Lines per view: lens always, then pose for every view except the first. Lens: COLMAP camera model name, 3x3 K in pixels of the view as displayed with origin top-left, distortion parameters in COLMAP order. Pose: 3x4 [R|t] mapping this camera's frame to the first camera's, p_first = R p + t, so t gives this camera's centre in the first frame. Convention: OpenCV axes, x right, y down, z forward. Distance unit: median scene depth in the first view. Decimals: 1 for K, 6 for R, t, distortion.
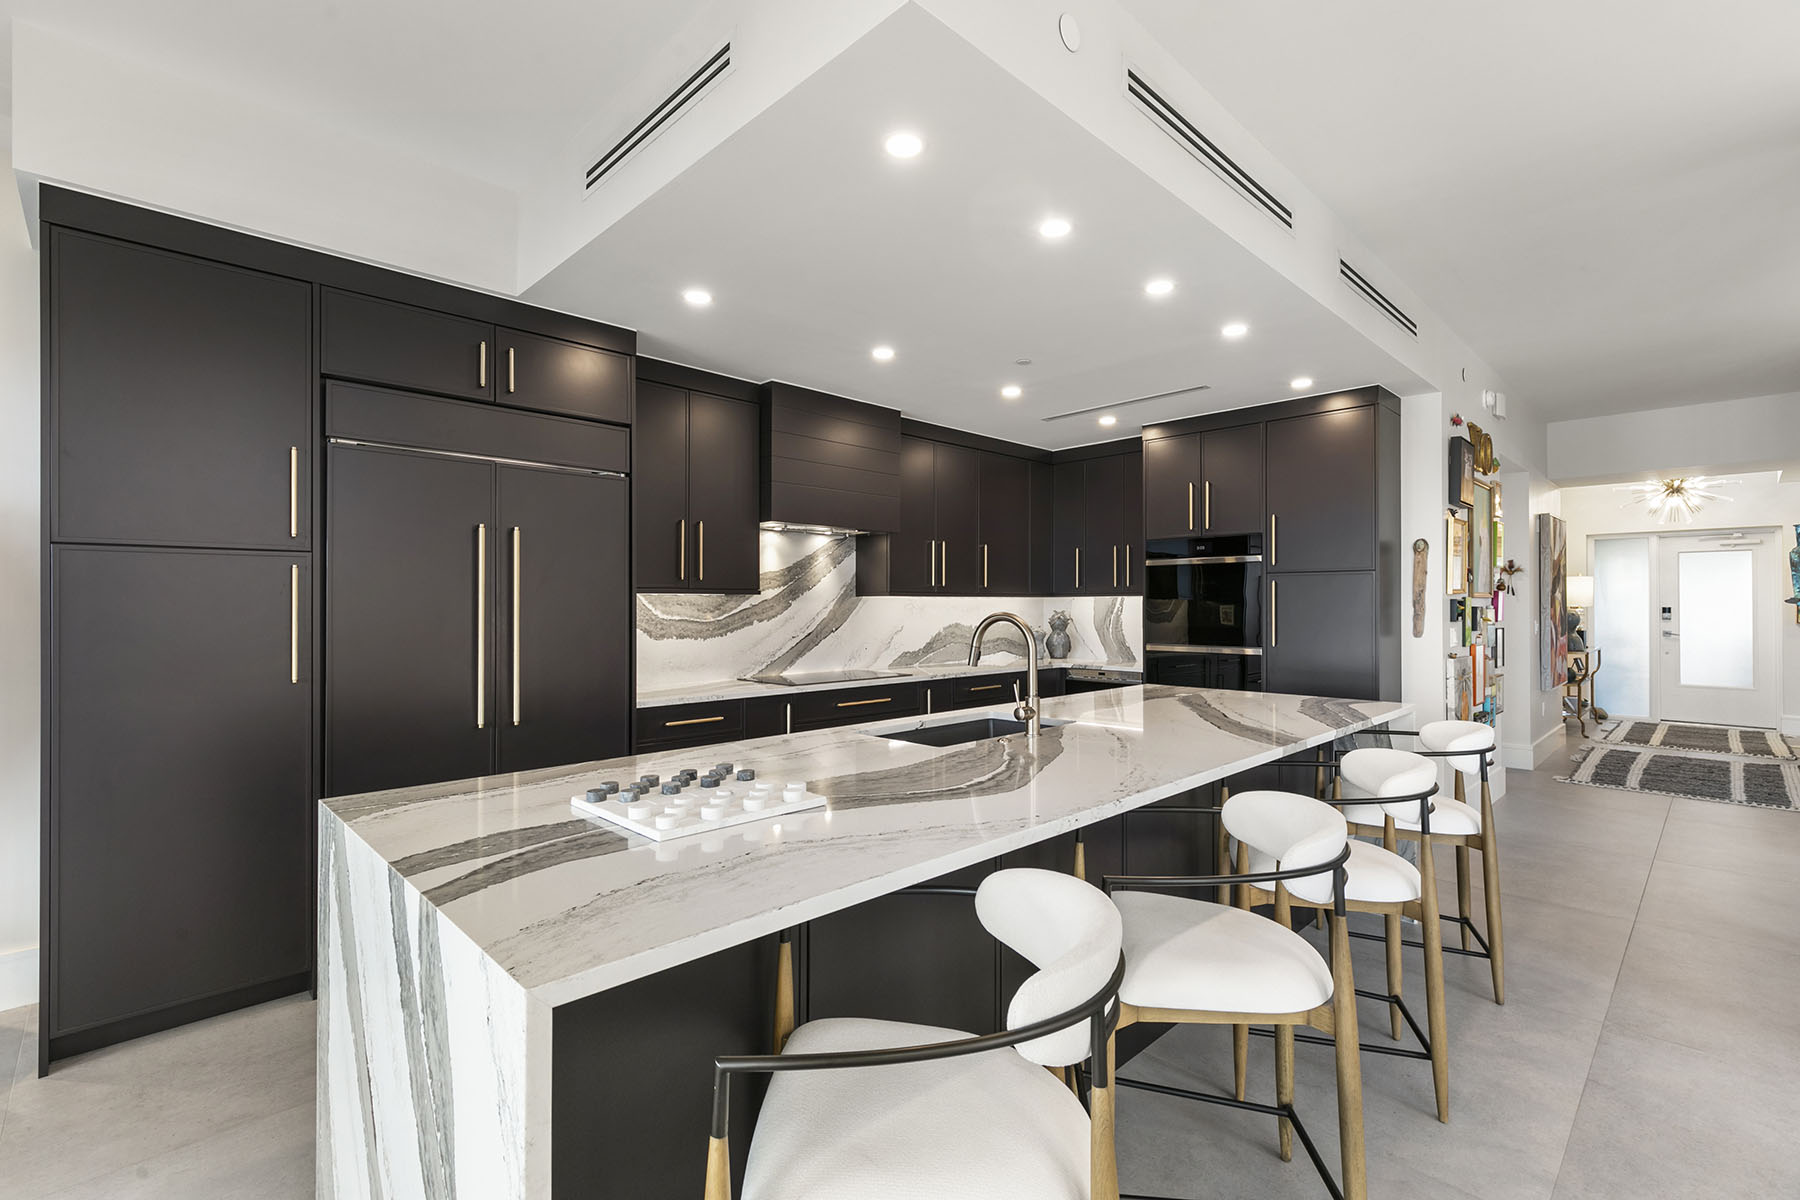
lens RADIAL K [[806.3, 0, 905.5], [0, 806.3, 599.6], [0, 0, 1]] dist [0.005806, 0.000037]
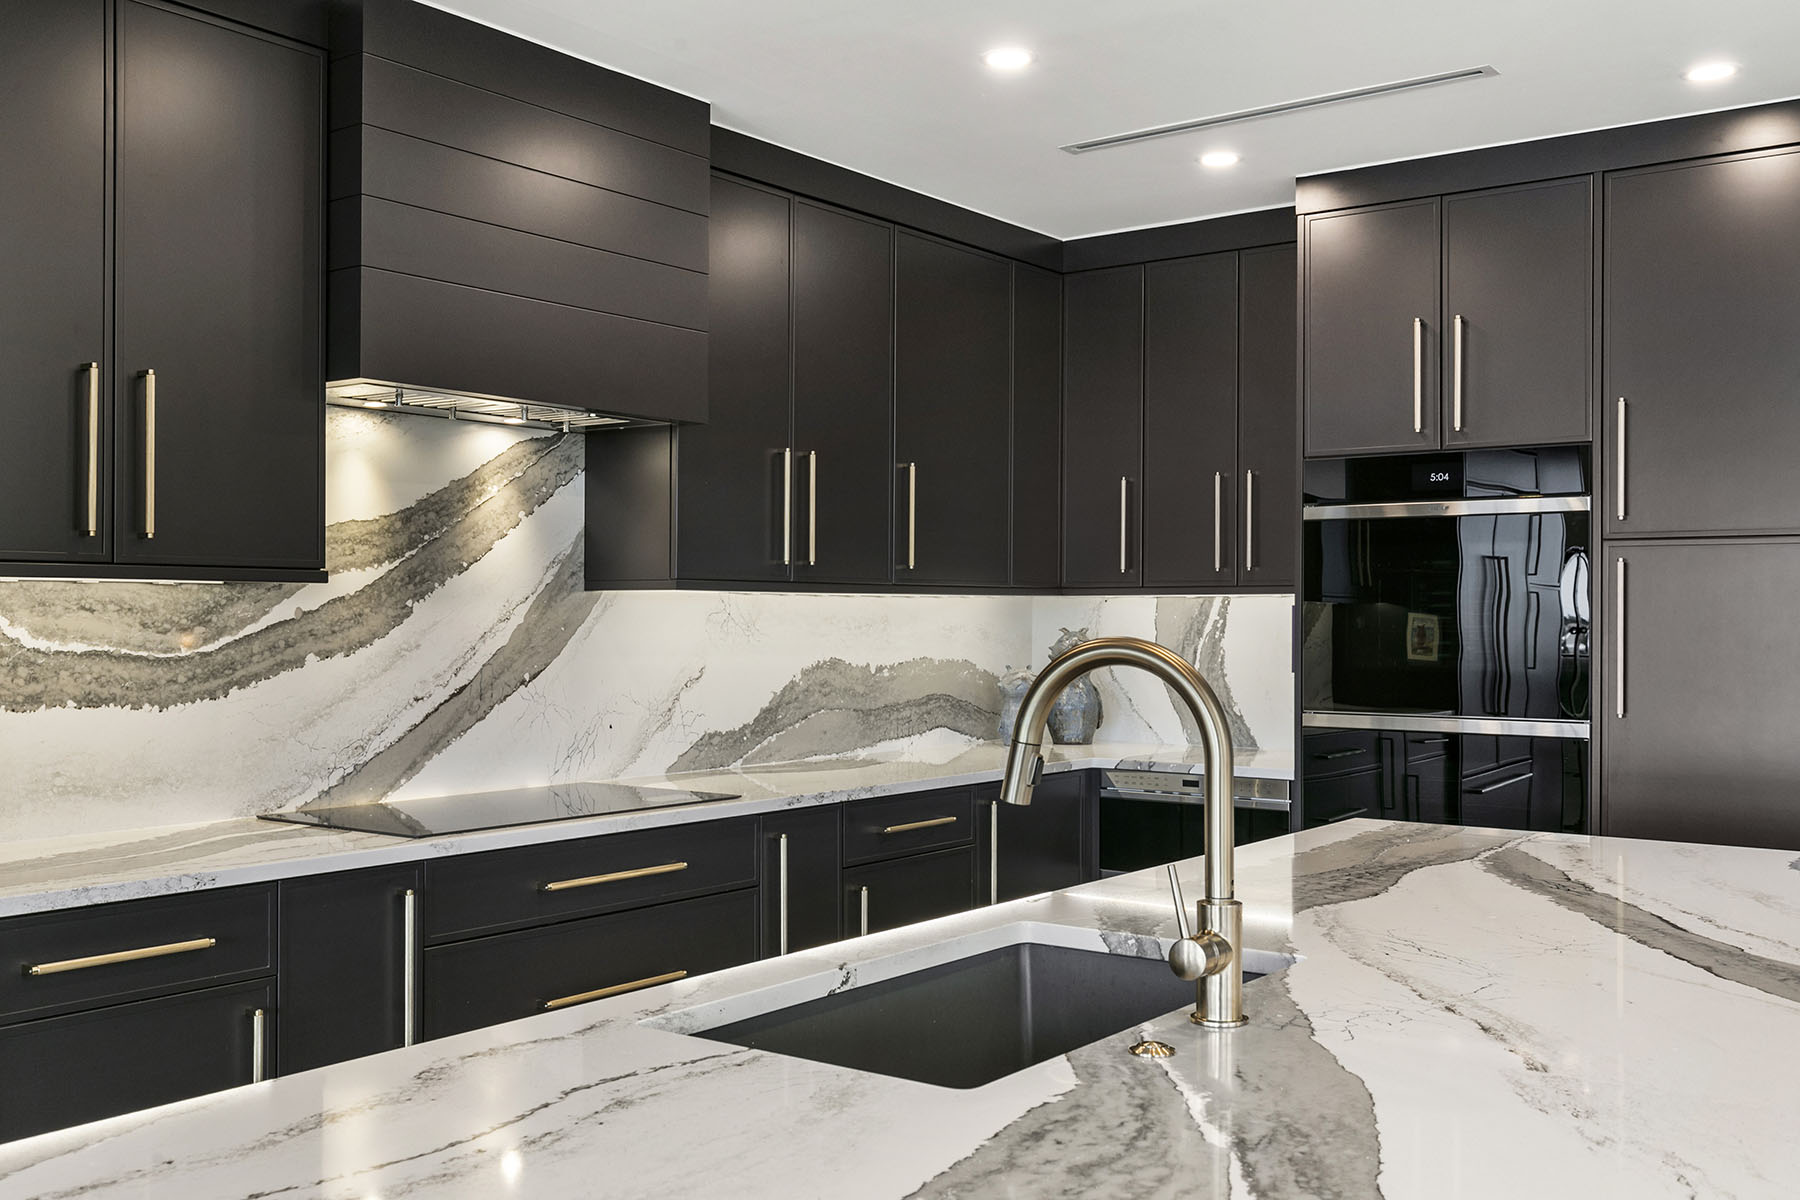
lens RADIAL K [[1714.1, 0, 900.9], [0, 1714.1, 607.7], [0, 0, 1]] dist [0.003527, 0.000000]
pose [[0.988772, 0.004434, 0.149367, -0.035796], [-0.004859, 0.999985, 0.002482, 0.001645], [-0.149354, -0.003180, 0.988779, 0.180437]]
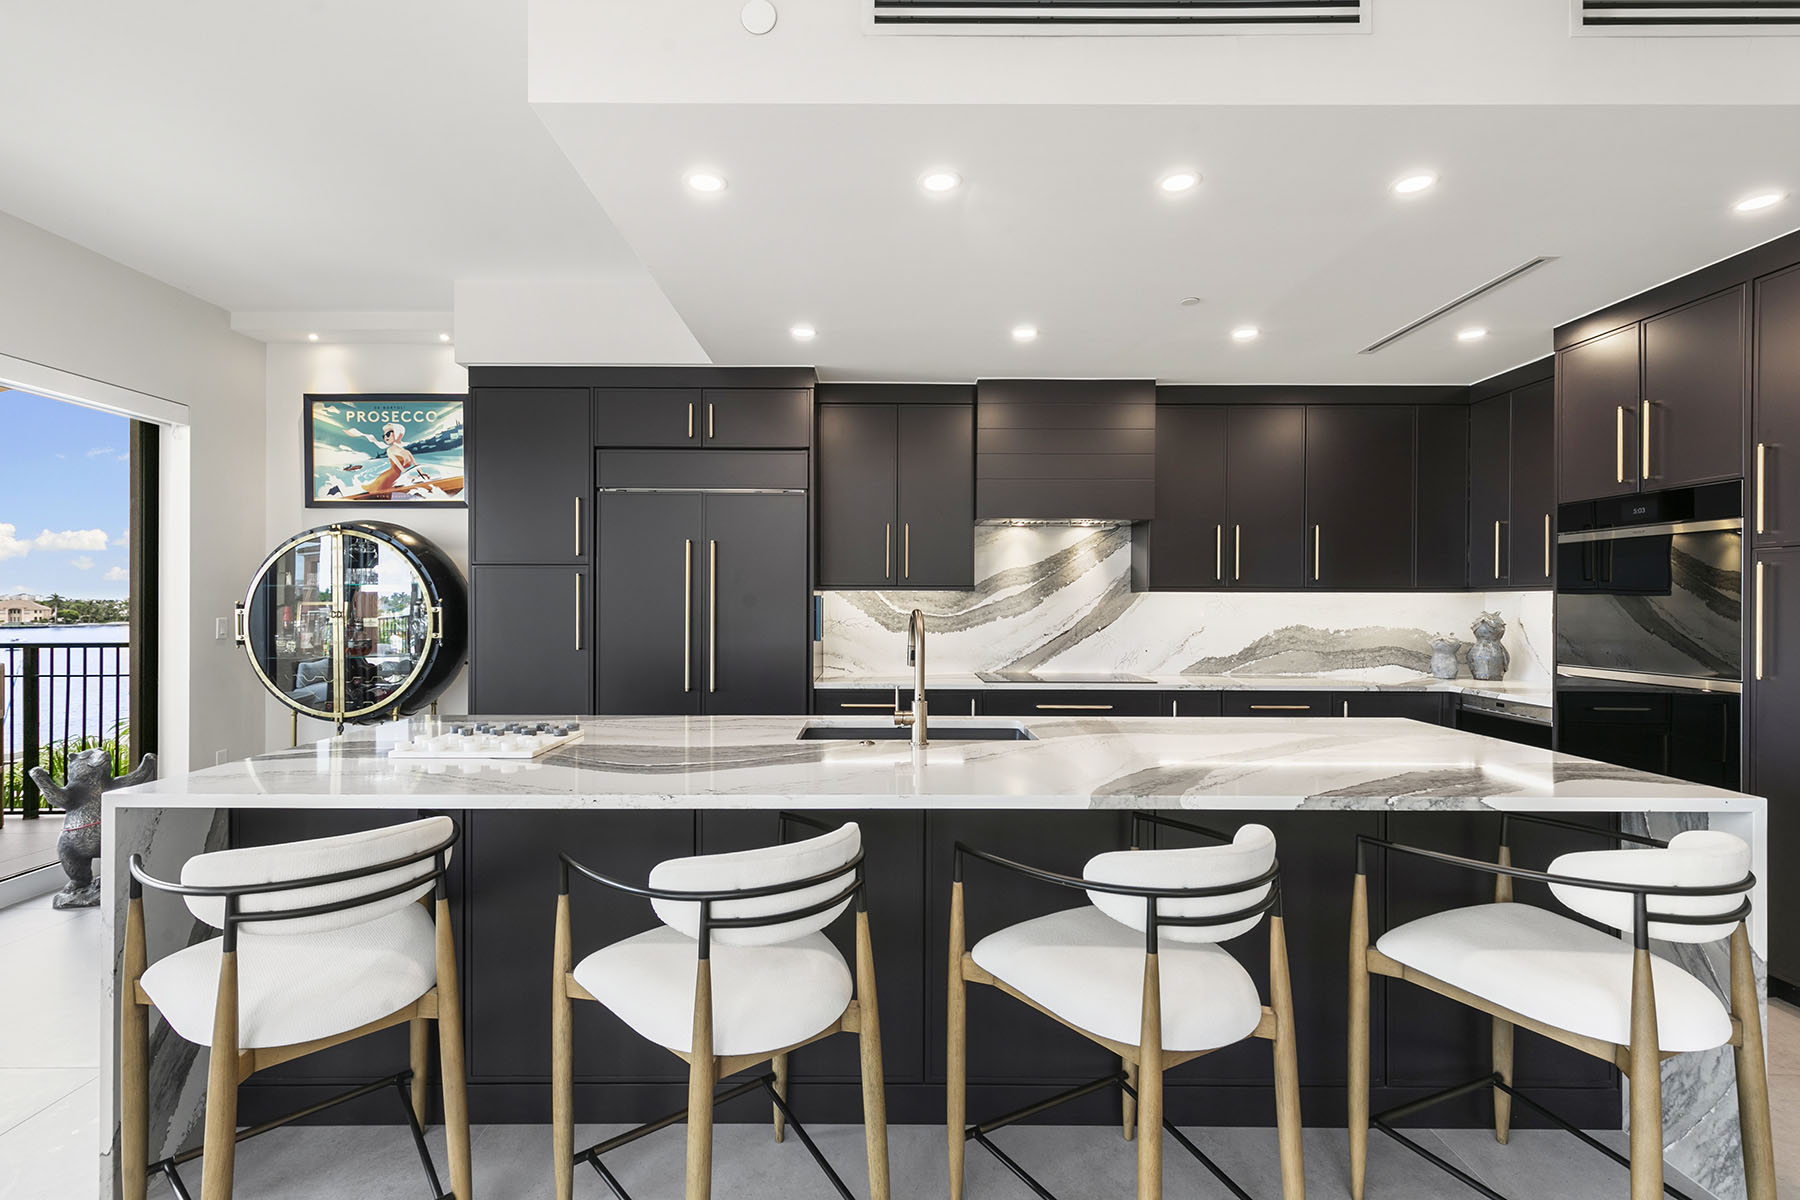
lens RADIAL K [[834.5, 0, 884.0], [0, 834.5, 601.9], [0, 0, 1]] dist [0.012528, 0.000135]
pose [[0.707682, 0.004857, -0.706515, 0.417239], [-0.000159, 0.999977, 0.006715, 0.000544], [0.706531, -0.004639, 0.707667, 0.148122]]
